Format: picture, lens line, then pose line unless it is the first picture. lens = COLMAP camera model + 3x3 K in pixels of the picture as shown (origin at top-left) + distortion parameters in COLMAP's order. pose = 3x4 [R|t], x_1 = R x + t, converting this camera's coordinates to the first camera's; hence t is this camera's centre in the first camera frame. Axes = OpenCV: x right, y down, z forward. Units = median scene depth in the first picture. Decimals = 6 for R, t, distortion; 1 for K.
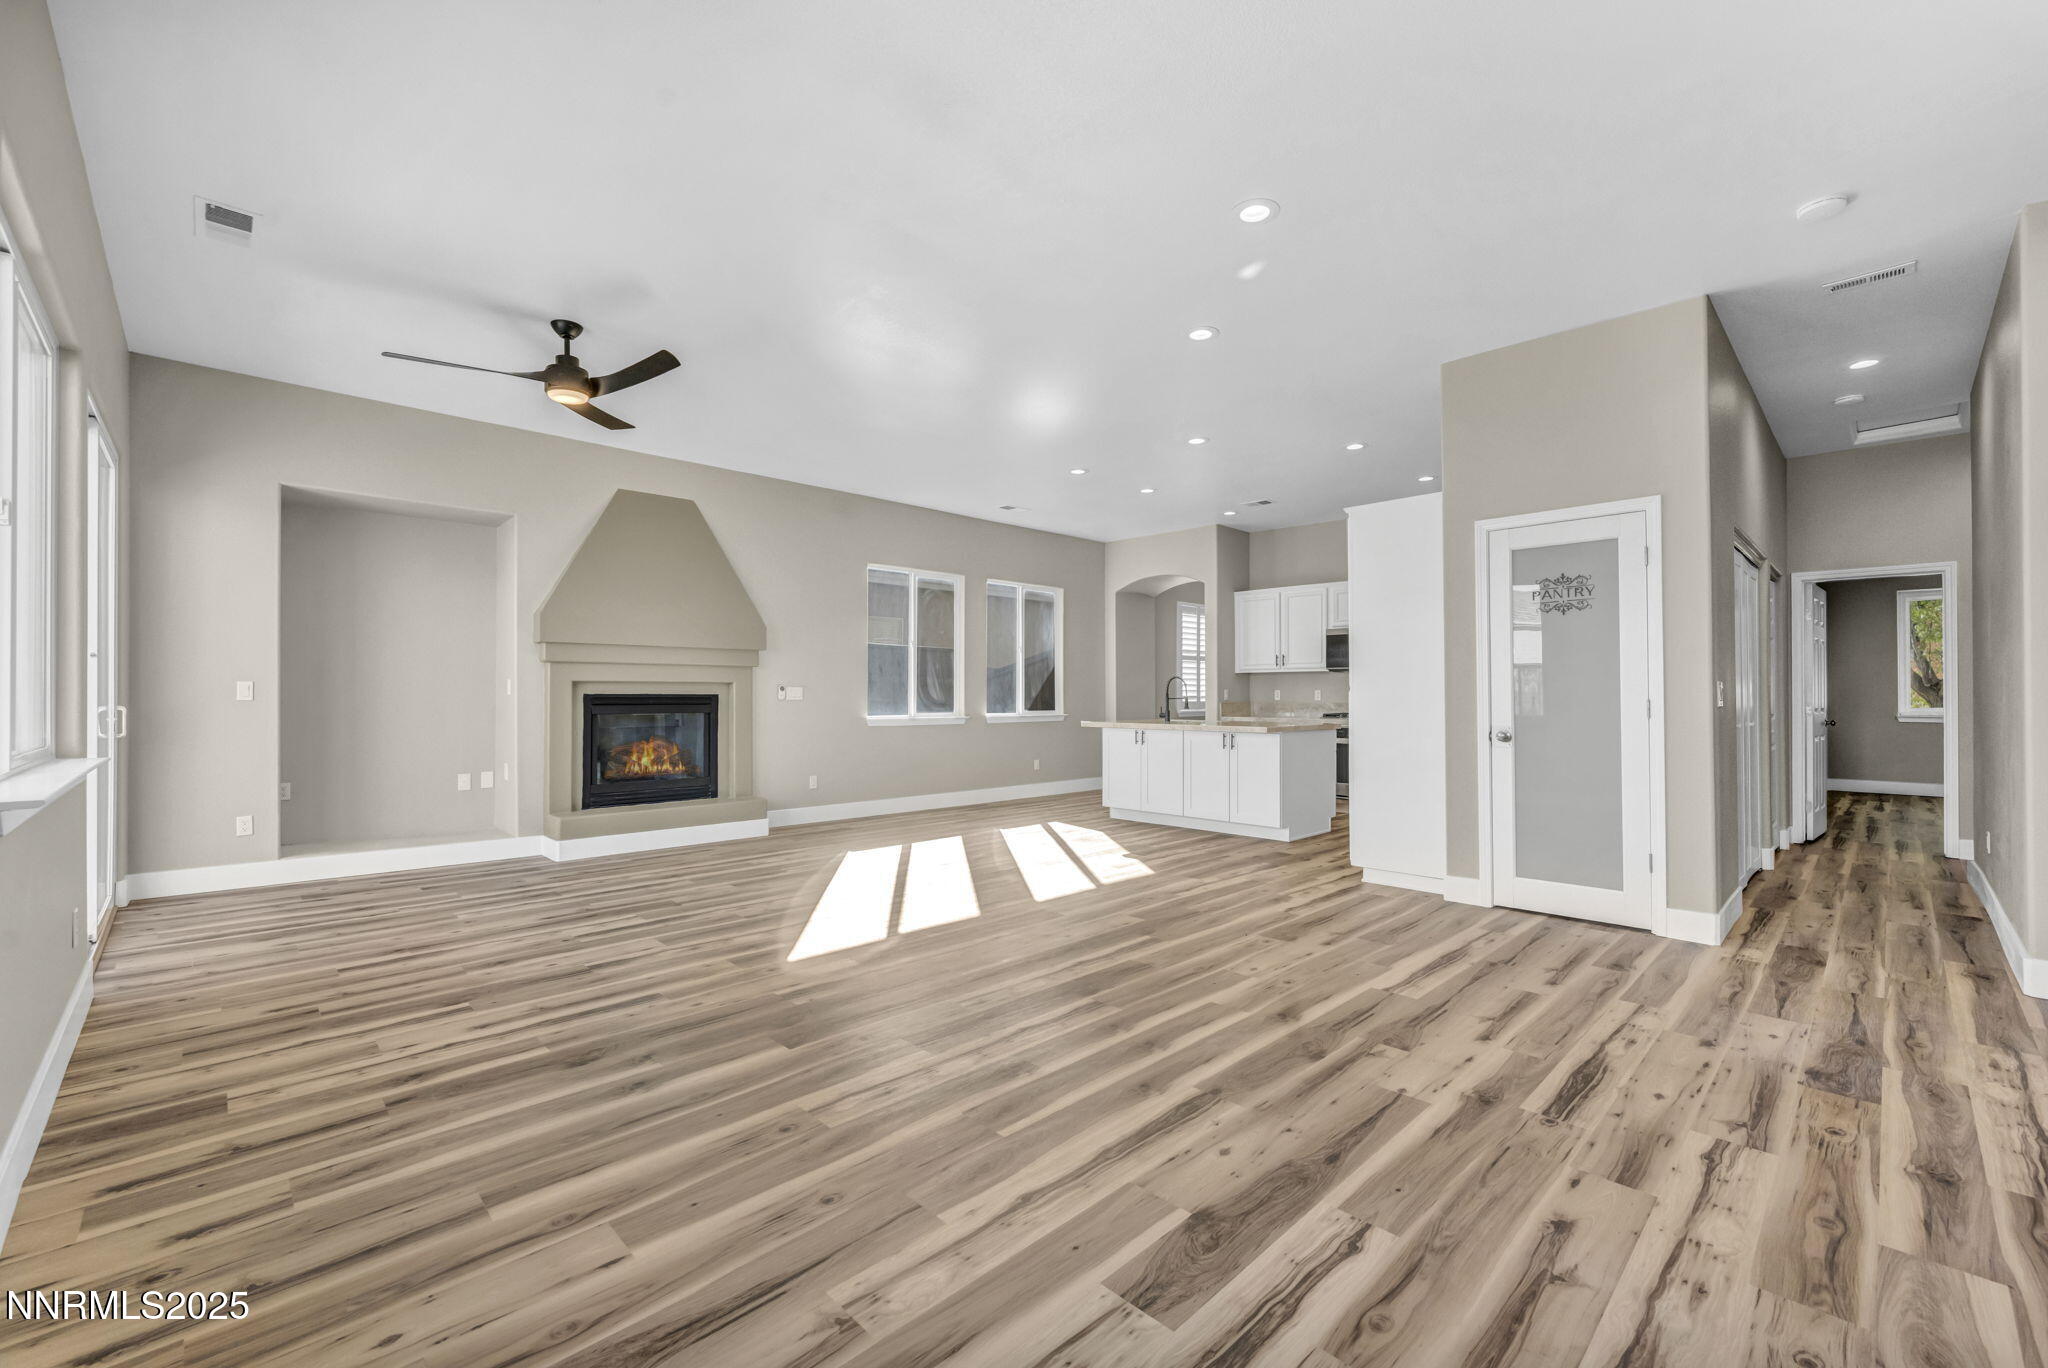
lens RADIAL K [[848.3, 0, 1028.5], [0, 848.3, 689.7], [0, 0, 1]] dist [-0.002590, 0.000480]
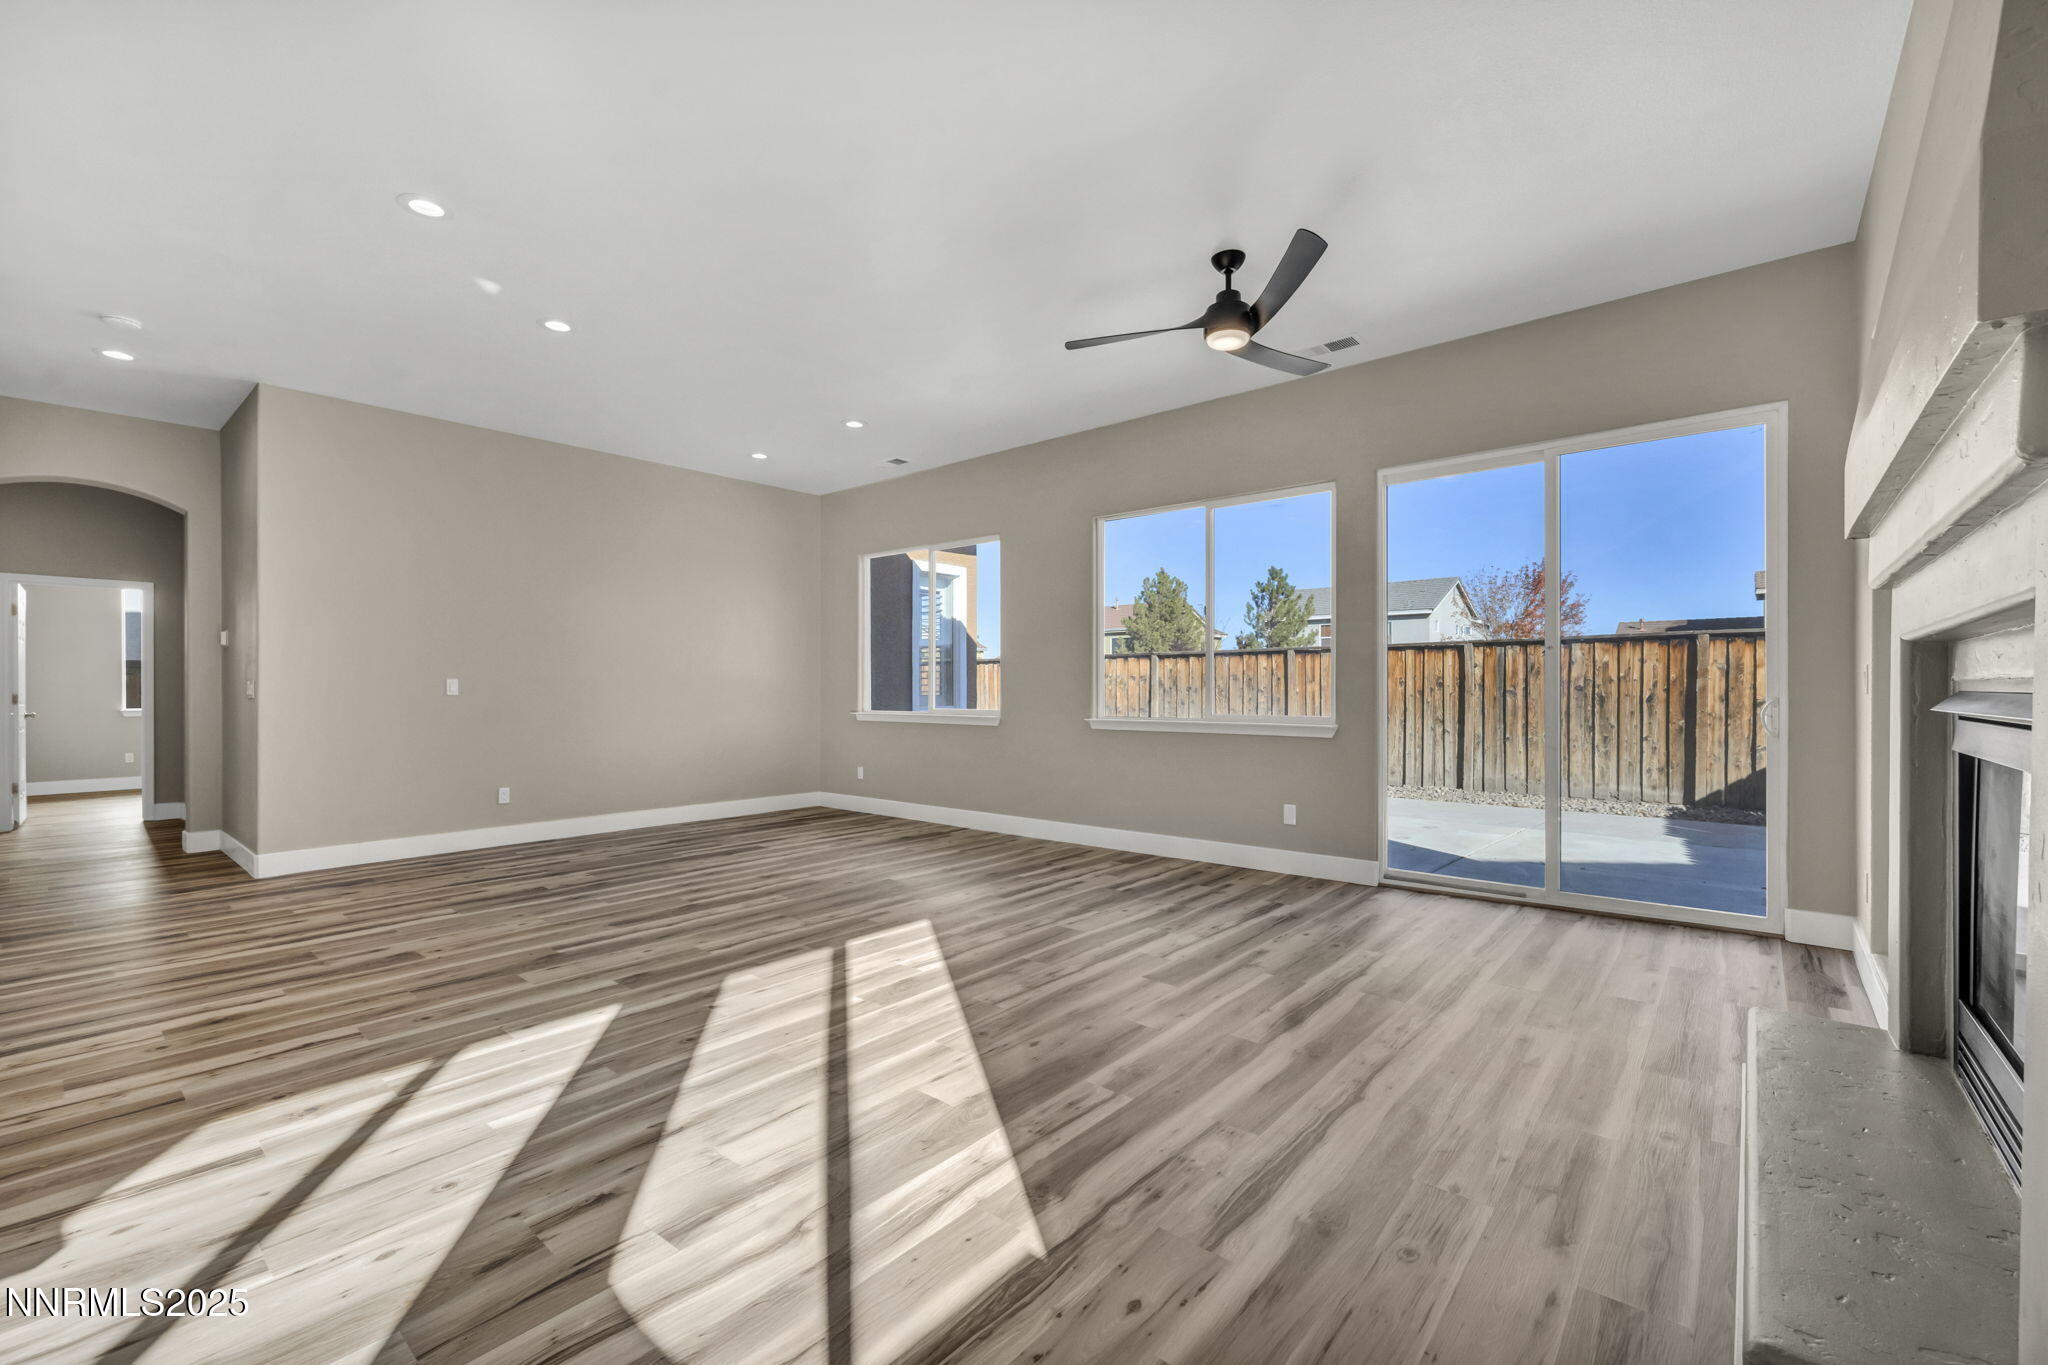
lens RADIAL K [[848.3, 0, 1028.5], [0, 848.3, 688.2], [0, 0, 1]] dist [-0.002590, 0.000480]
pose [[-0.995049, 0.001789, -0.099370, -0.358195], [0.002565, 0.999967, -0.007681, 0.018349], [0.099353, -0.007898, -0.995021, 2.572853]]
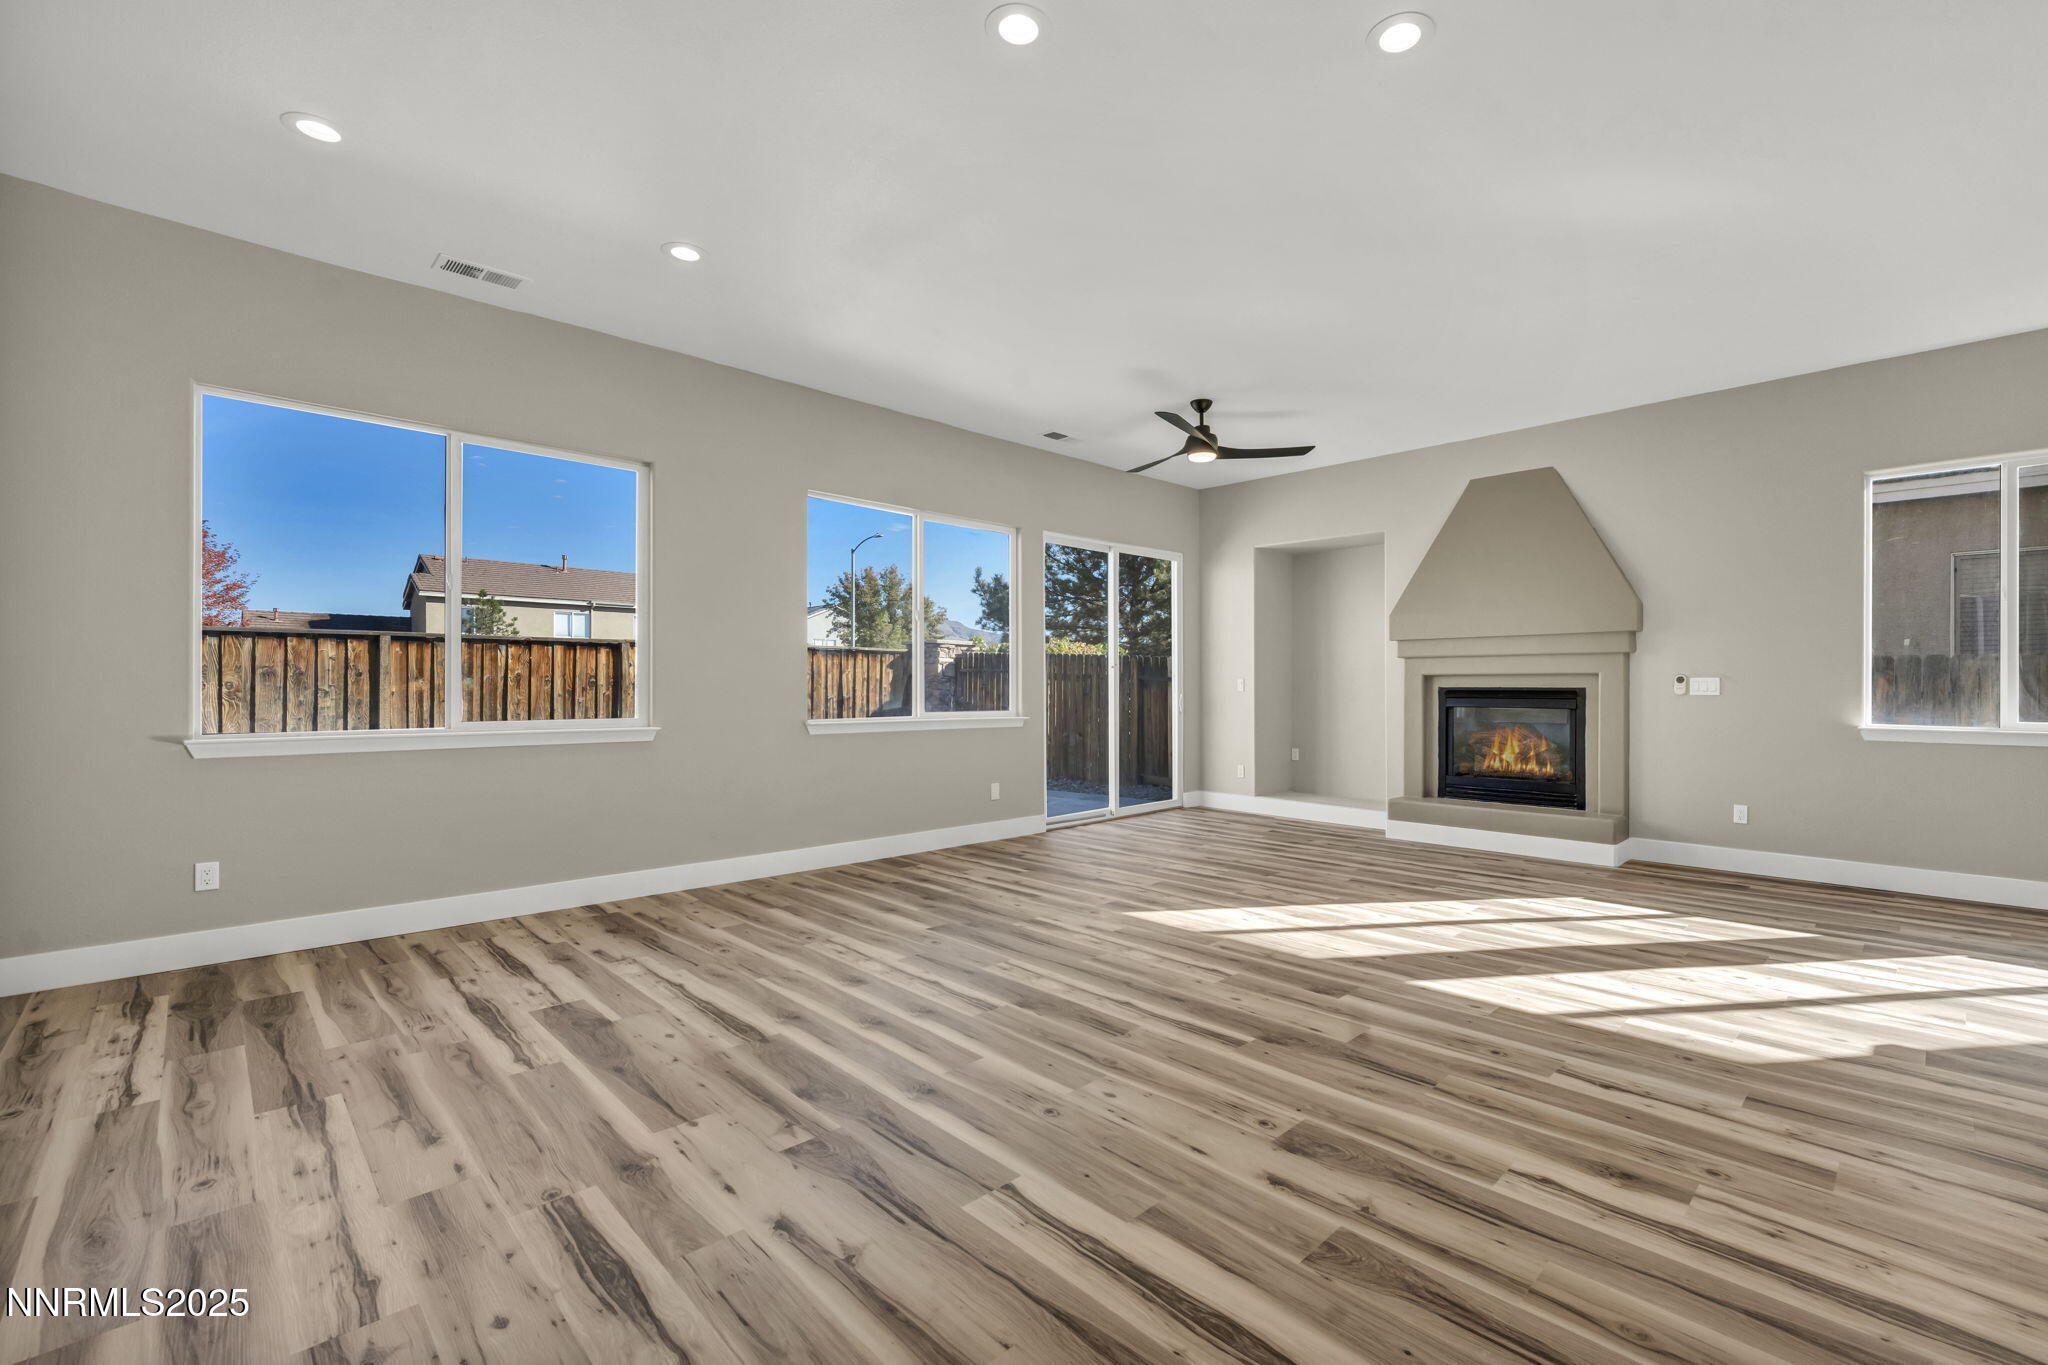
lens RADIAL K [[869.7, 0, 1095.4], [0, 869.7, 692.8], [0, 0, 1]] dist [0.000157, -0.000007]
pose [[0.030092, 0.005781, -0.999530, 1.099214], [0.005512, 0.999967, 0.005949, 0.006298], [0.999532, -0.005689, 0.030060, 1.116828]]
